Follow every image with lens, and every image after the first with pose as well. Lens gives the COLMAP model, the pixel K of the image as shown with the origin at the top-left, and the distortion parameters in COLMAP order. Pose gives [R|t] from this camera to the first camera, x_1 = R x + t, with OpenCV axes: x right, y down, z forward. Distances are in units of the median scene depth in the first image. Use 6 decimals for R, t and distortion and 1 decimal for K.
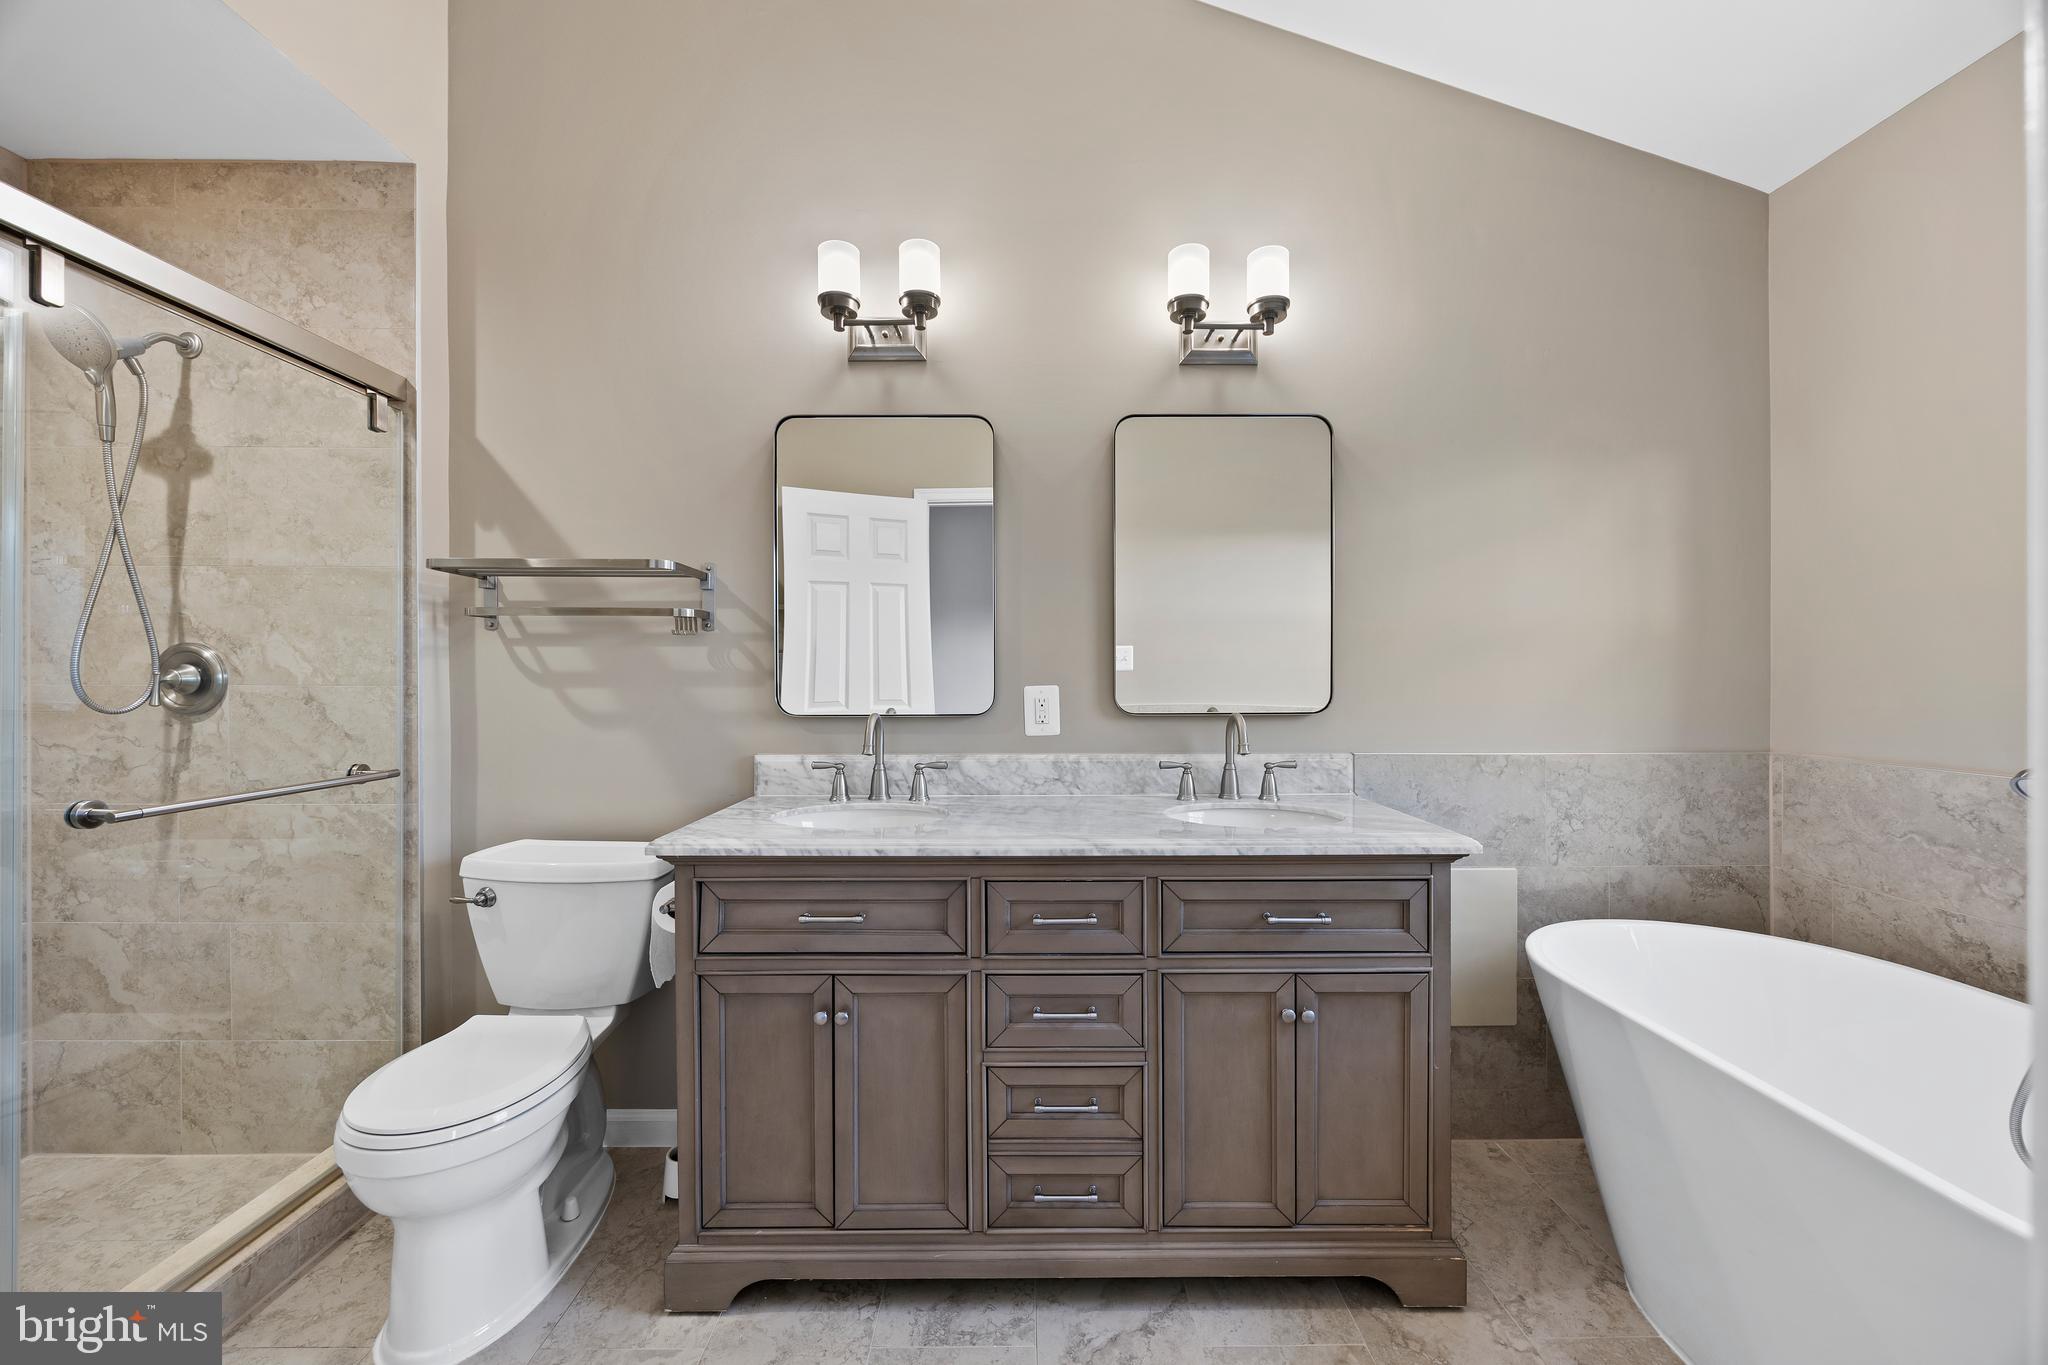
lens RADIAL K [[772.1, 0, 1030.5], [0, 772.1, 679.1], [0, 0, 1]] dist [-0.000536, -0.000278]
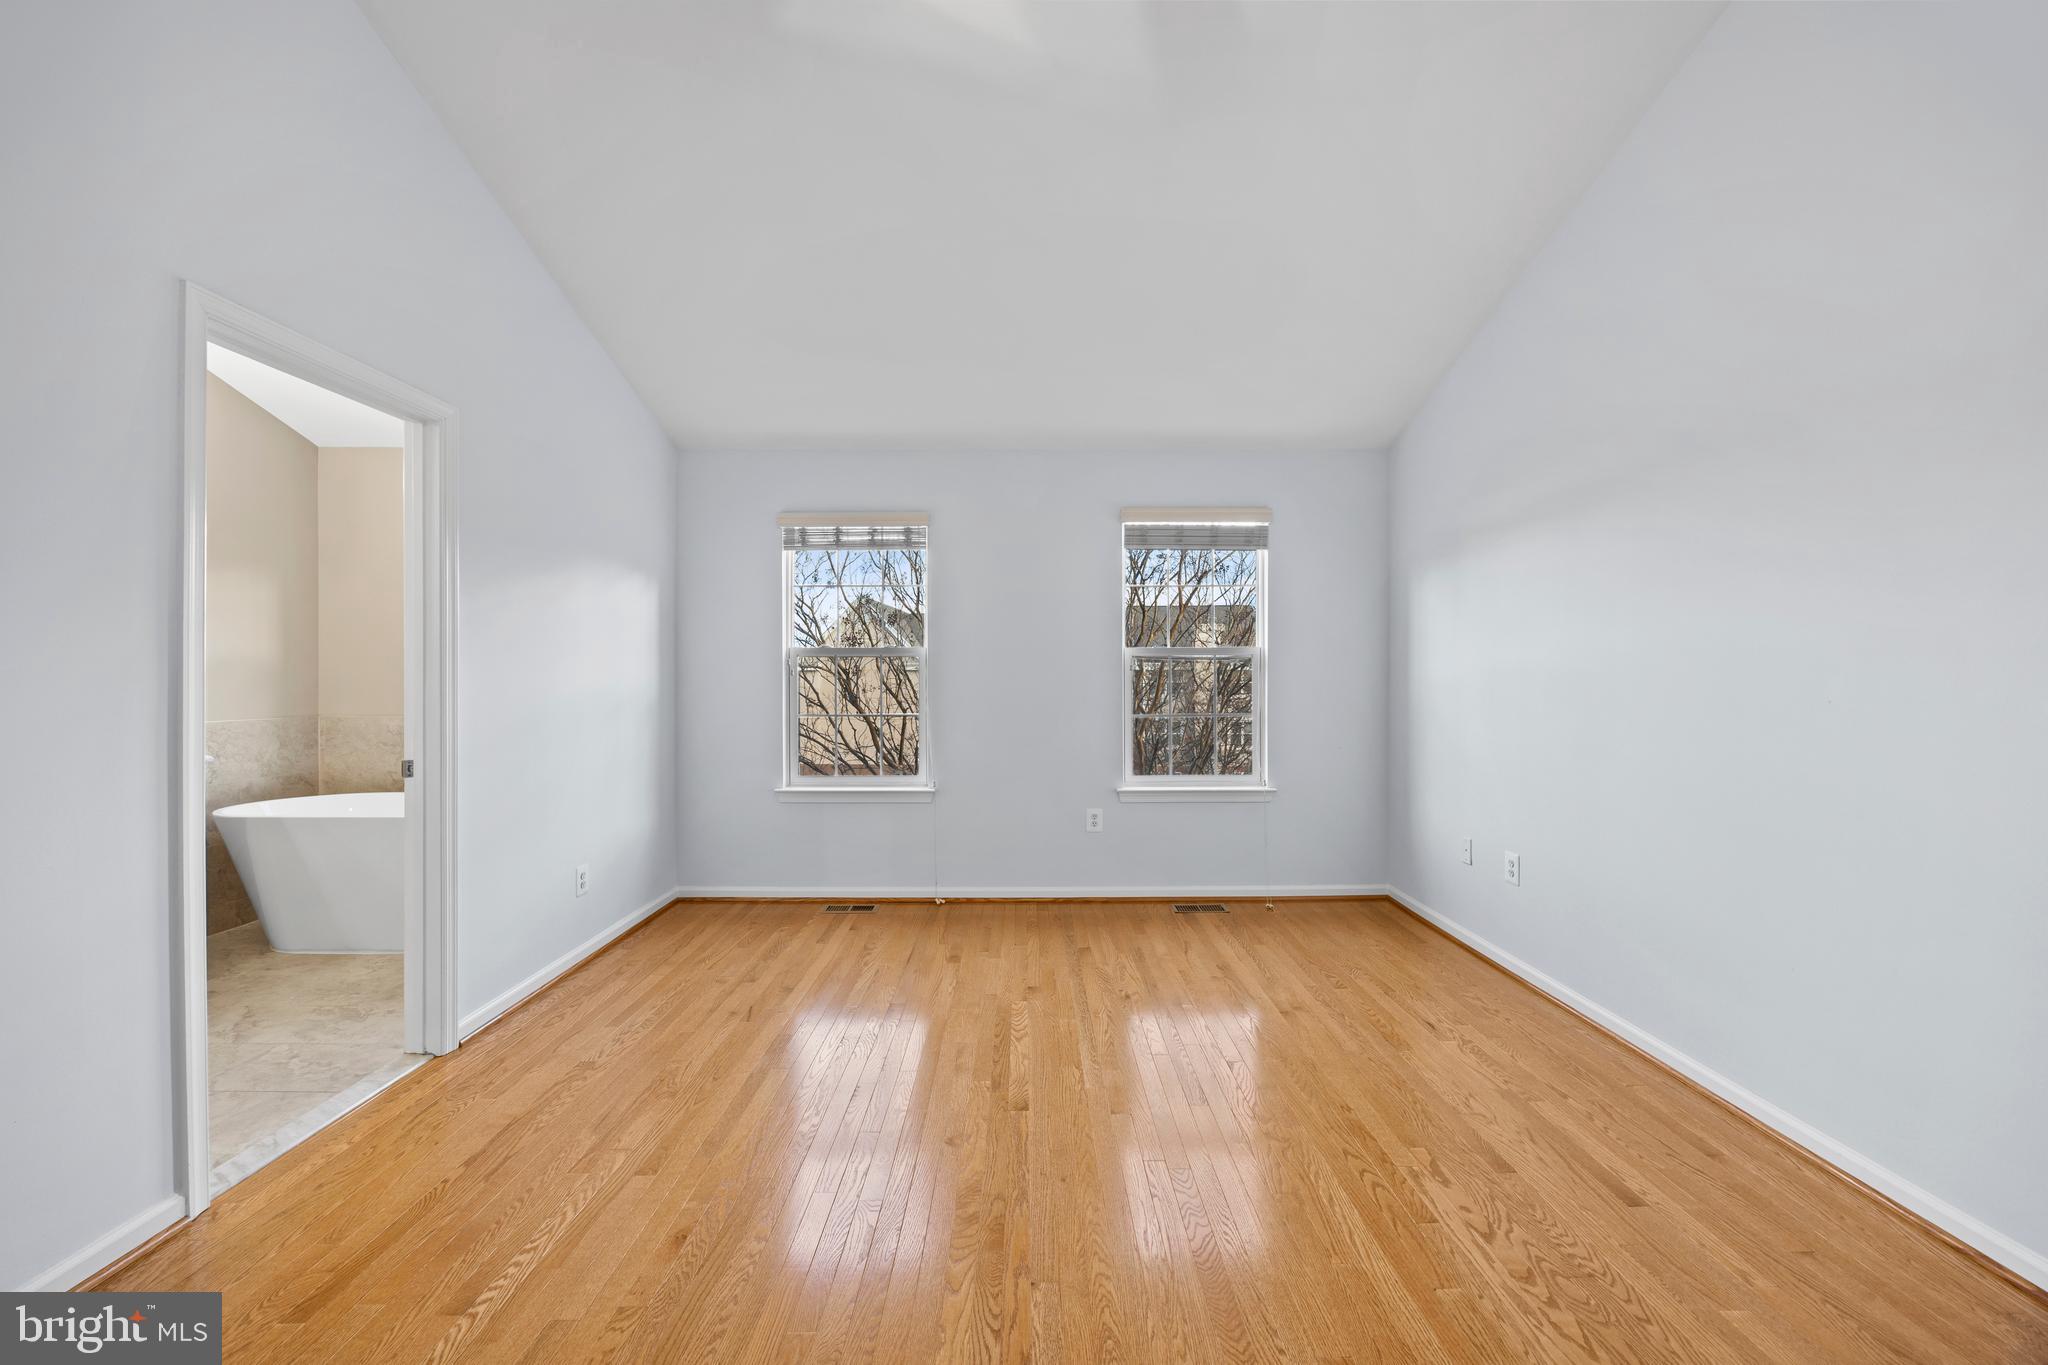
lens RADIAL K [[772.1, 0, 1020.5], [0, 772.1, 673.4], [0, 0, 1]] dist [-0.000536, -0.000278]
pose [[0.021727, 0.003955, 0.999756, -1.126741], [0.006460, 0.999971, -0.004097, 0.001728], [-0.999743, 0.006548, 0.021701, -0.976164]]
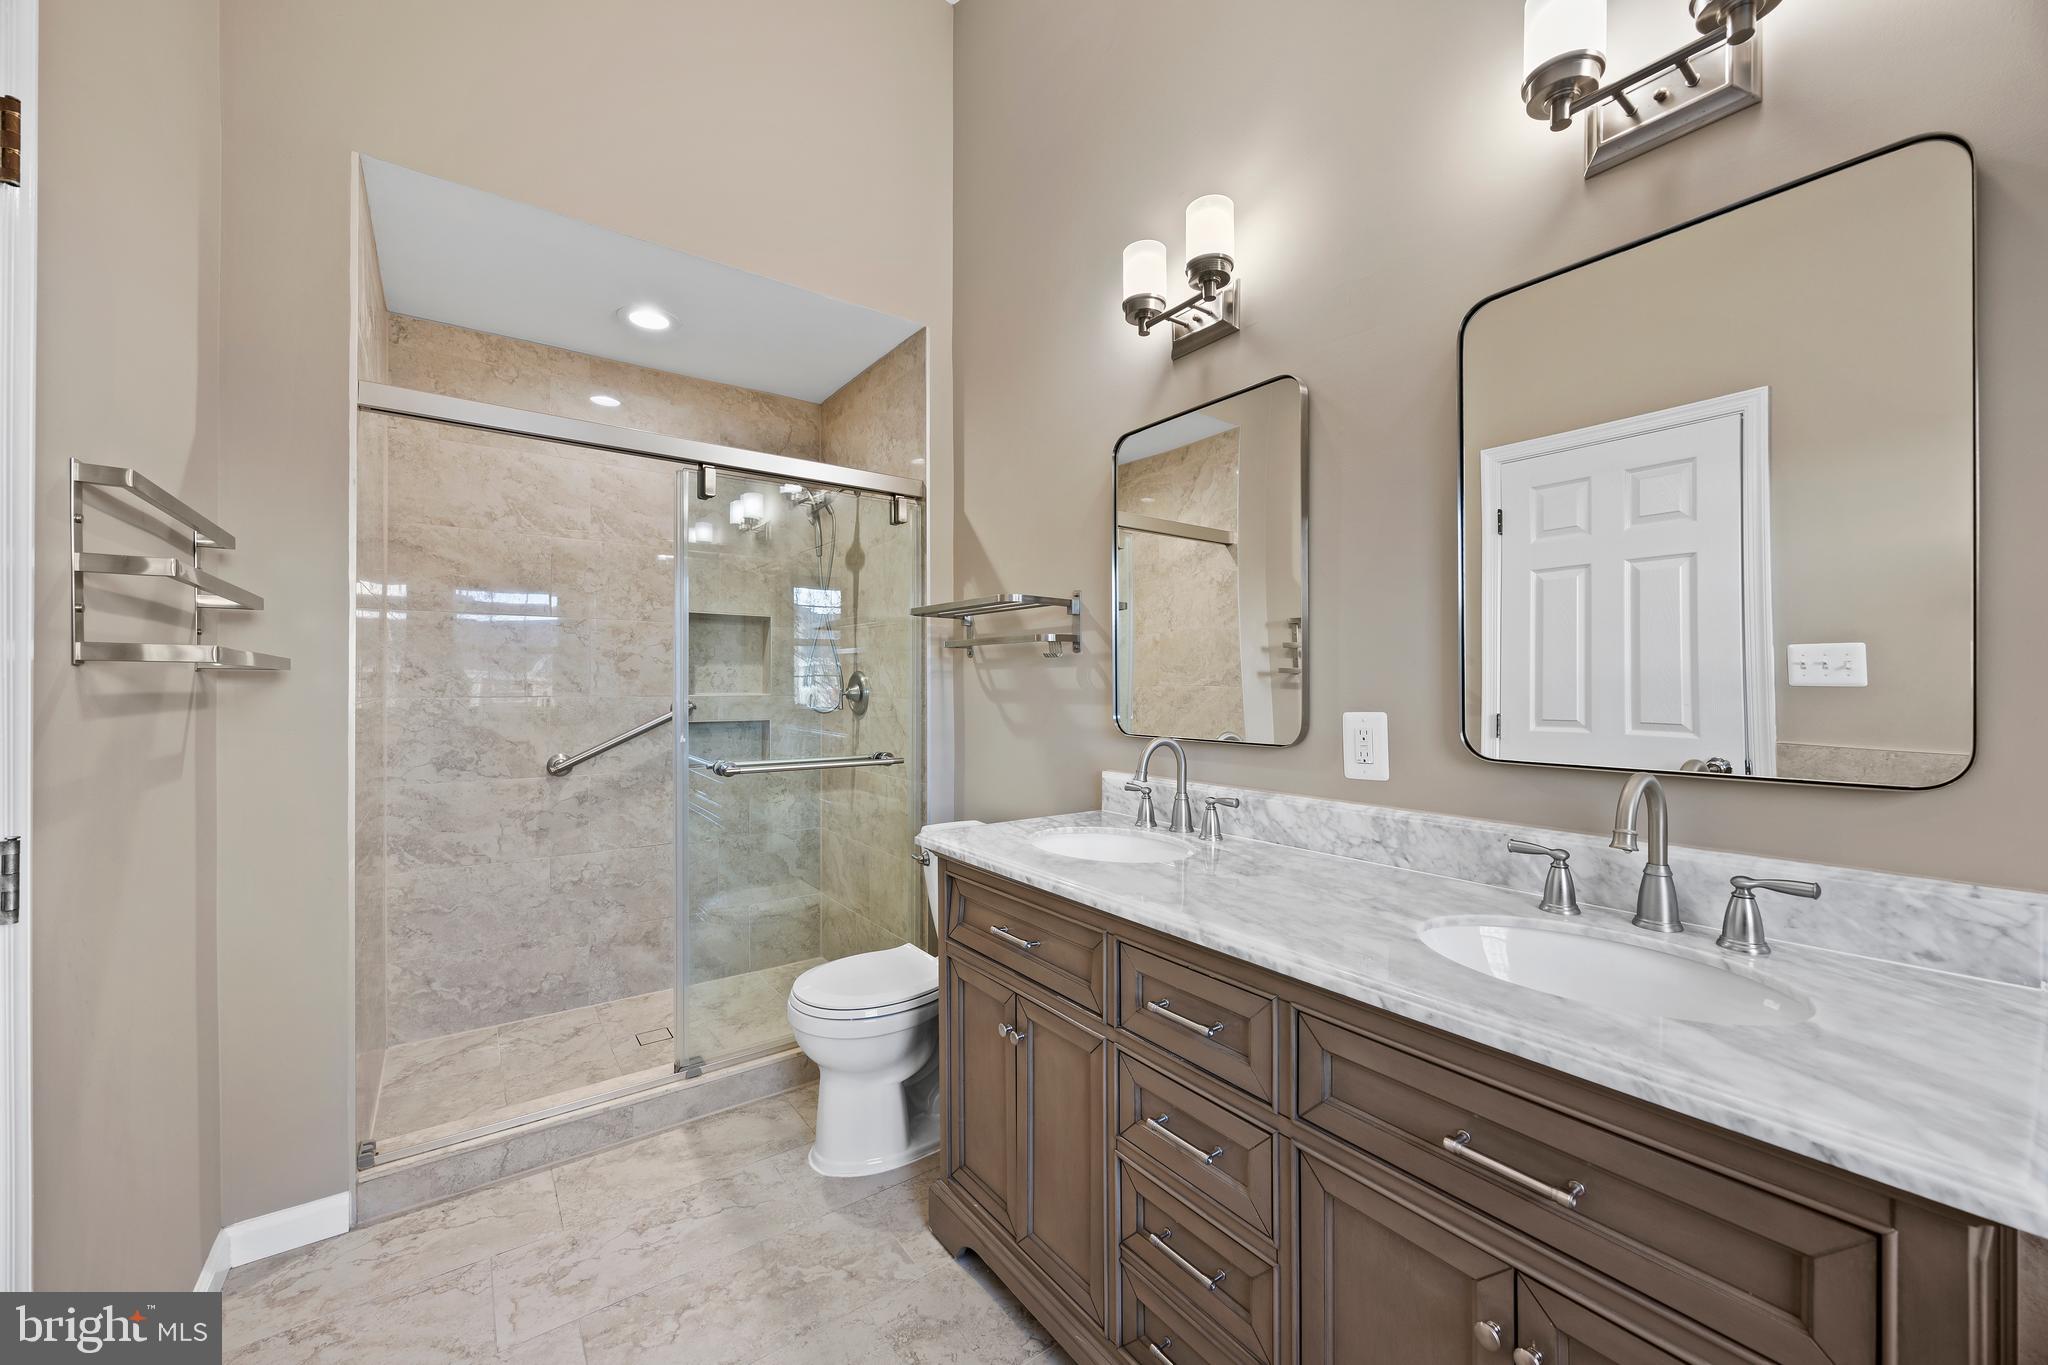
lens RADIAL K [[772.1, 0, 1035.0], [0, 772.1, 691.9], [0, 0, 1]] dist [-0.000536, -0.000278]
pose [[0.593249, 0.008285, -0.804976, 0.436908], [-0.005834, 0.999965, 0.005992, -0.013830], [0.804998, 0.001142, 0.593277, 0.318513]]
